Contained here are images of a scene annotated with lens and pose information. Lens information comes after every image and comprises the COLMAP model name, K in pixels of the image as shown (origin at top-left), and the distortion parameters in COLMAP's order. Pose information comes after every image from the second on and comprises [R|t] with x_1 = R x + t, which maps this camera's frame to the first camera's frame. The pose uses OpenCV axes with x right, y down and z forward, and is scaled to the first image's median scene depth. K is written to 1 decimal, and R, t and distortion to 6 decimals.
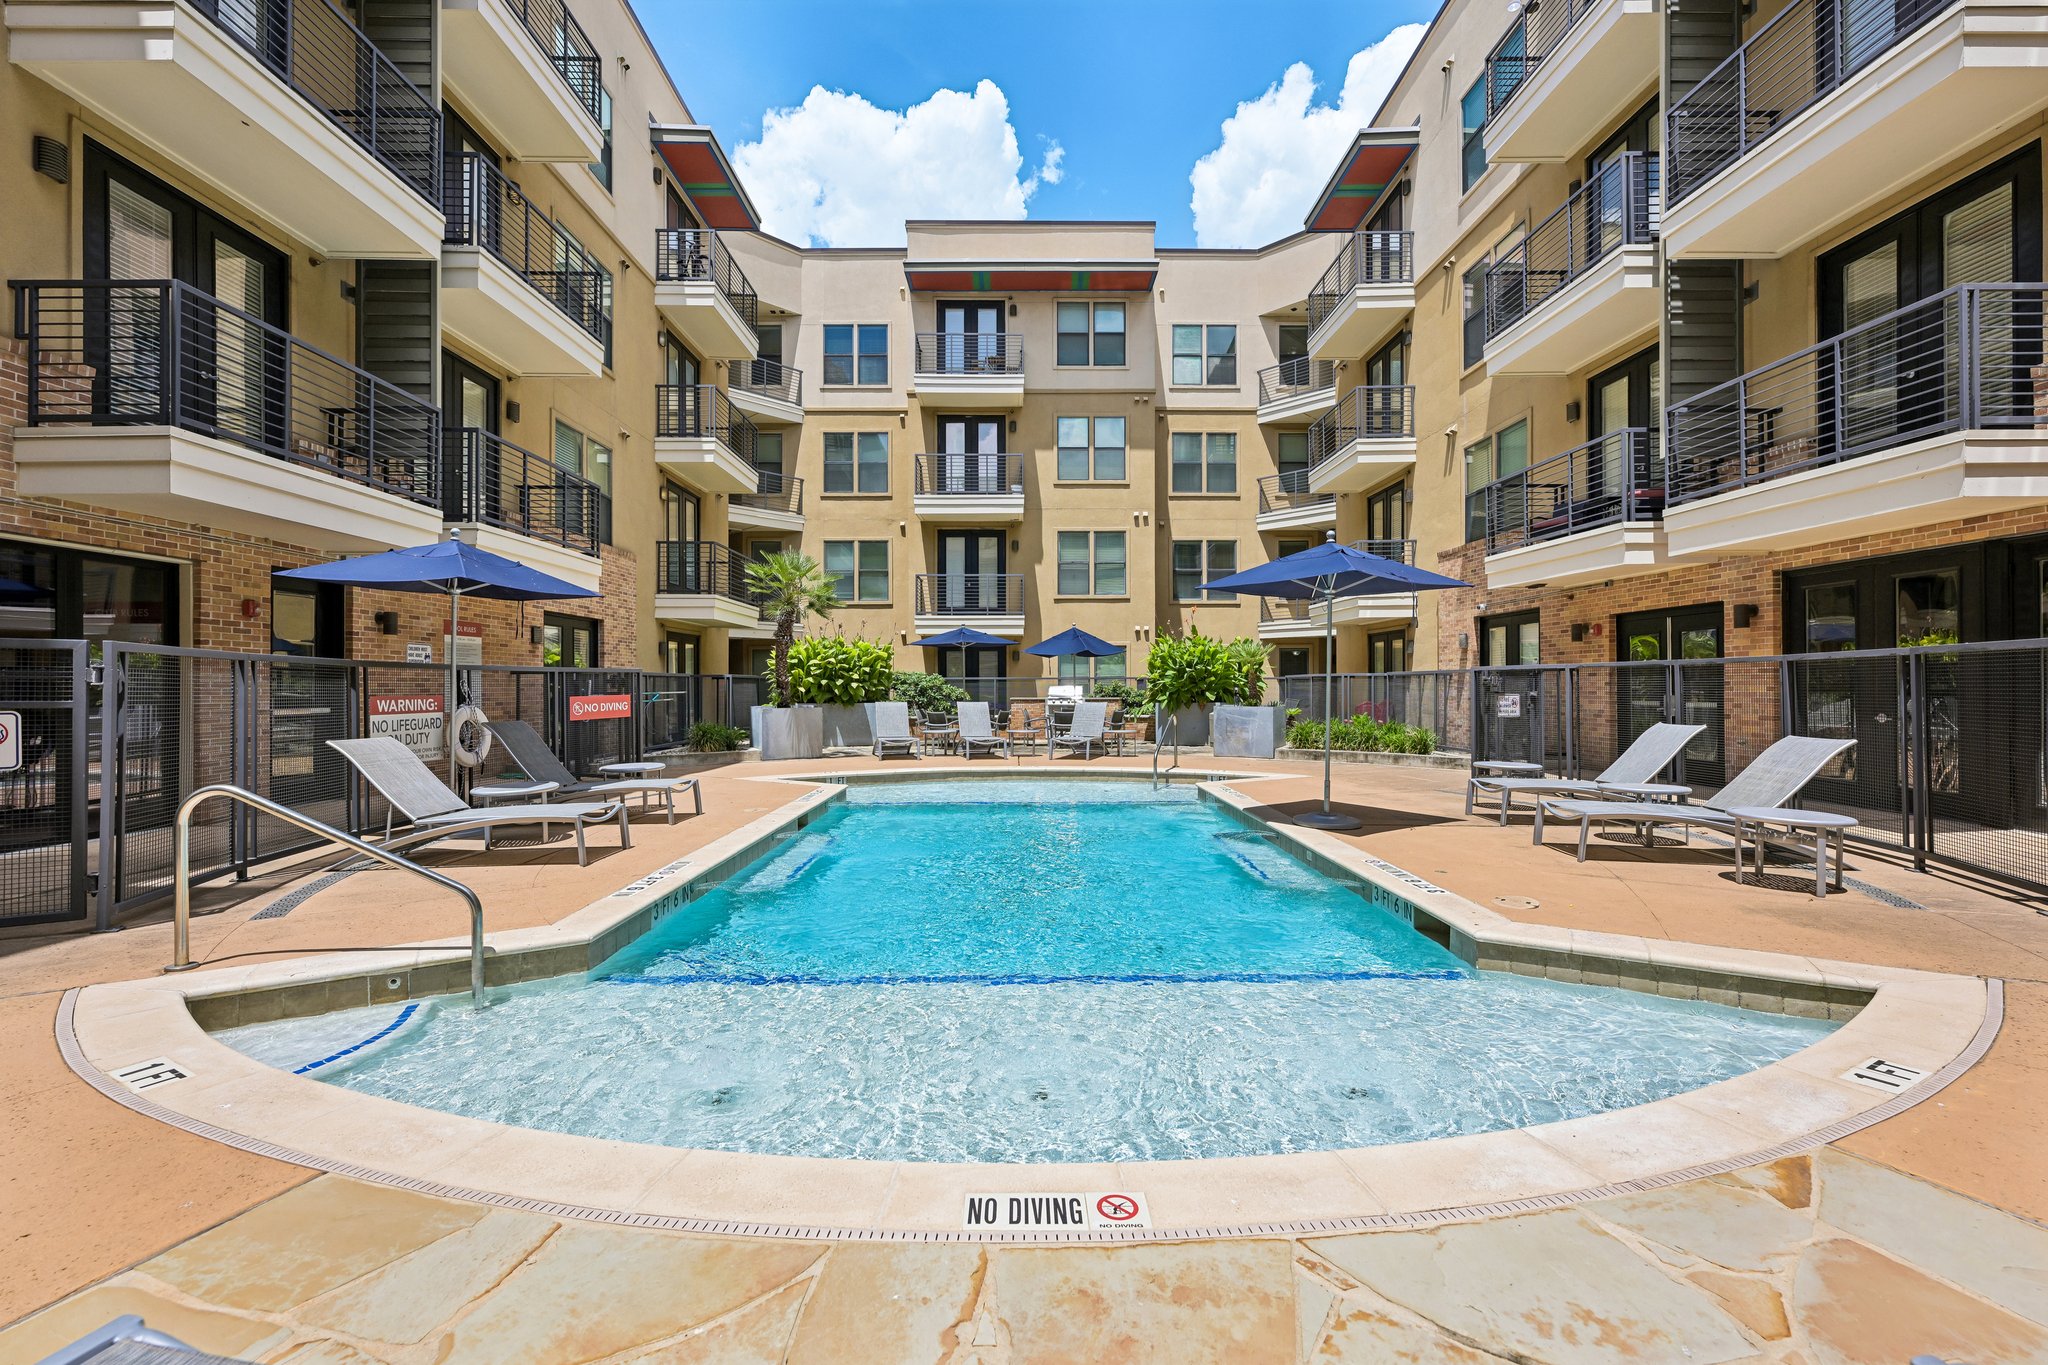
lens RADIAL K [[857.7, 0, 1036.2], [0, 857.7, 675.4], [0, 0, 1]] dist [-0.001129, 0.000116]
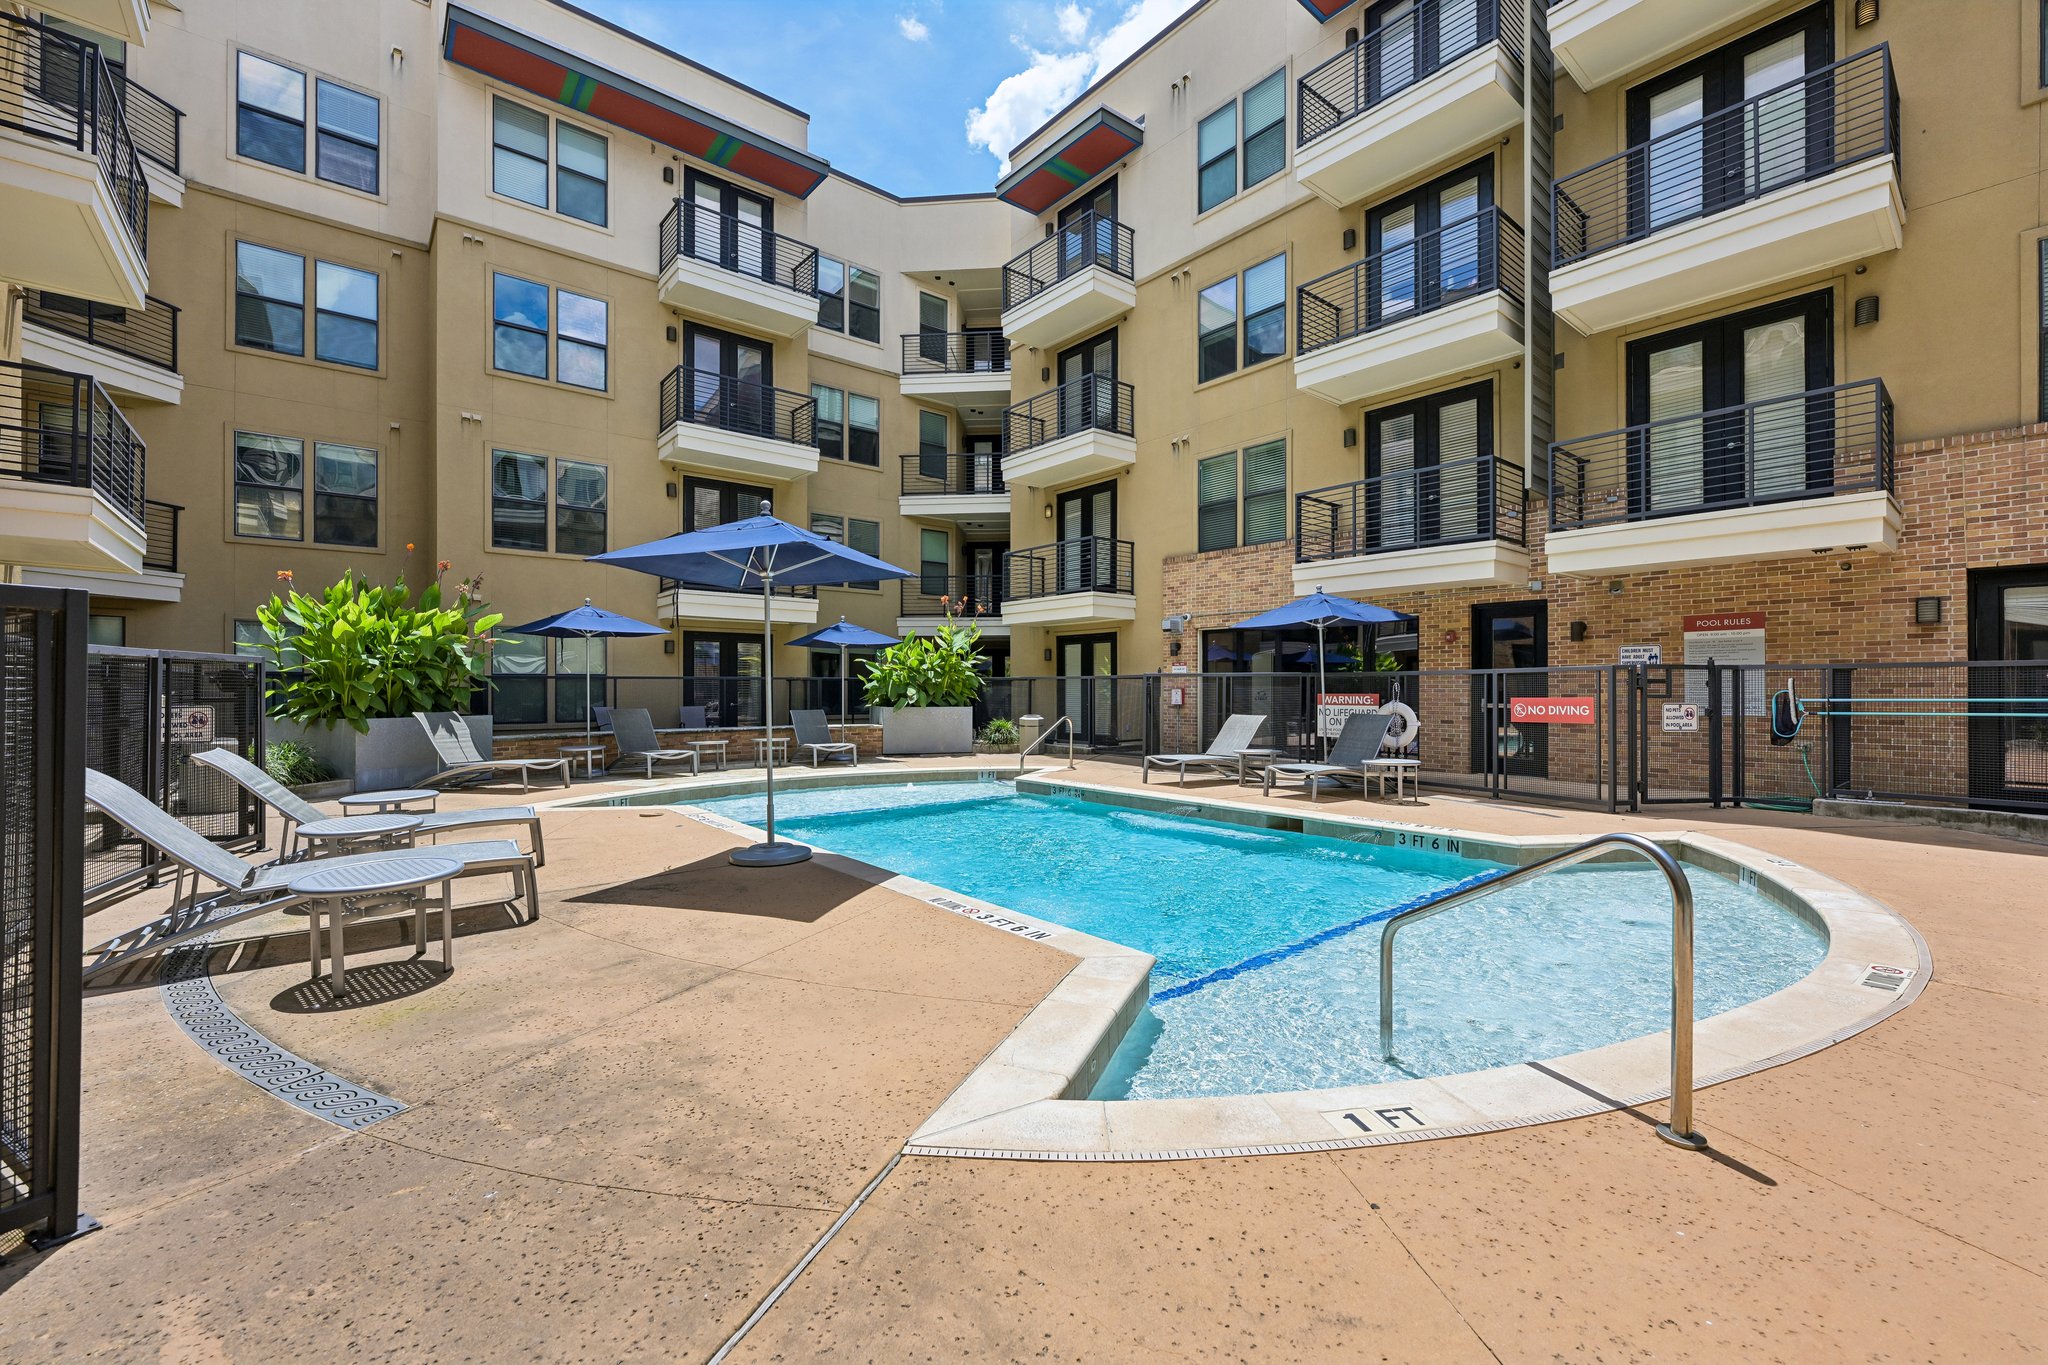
lens RADIAL K [[857.7, 0, 1026.2], [0, 857.7, 684.5], [0, 0, 1]] dist [-0.001129, 0.000116]
pose [[0.771653, -0.000492, 0.636044, -0.238602], [-0.003449, 0.999982, 0.004958, 0.001616], [-0.636035, -0.006020, 0.771637, 0.256755]]
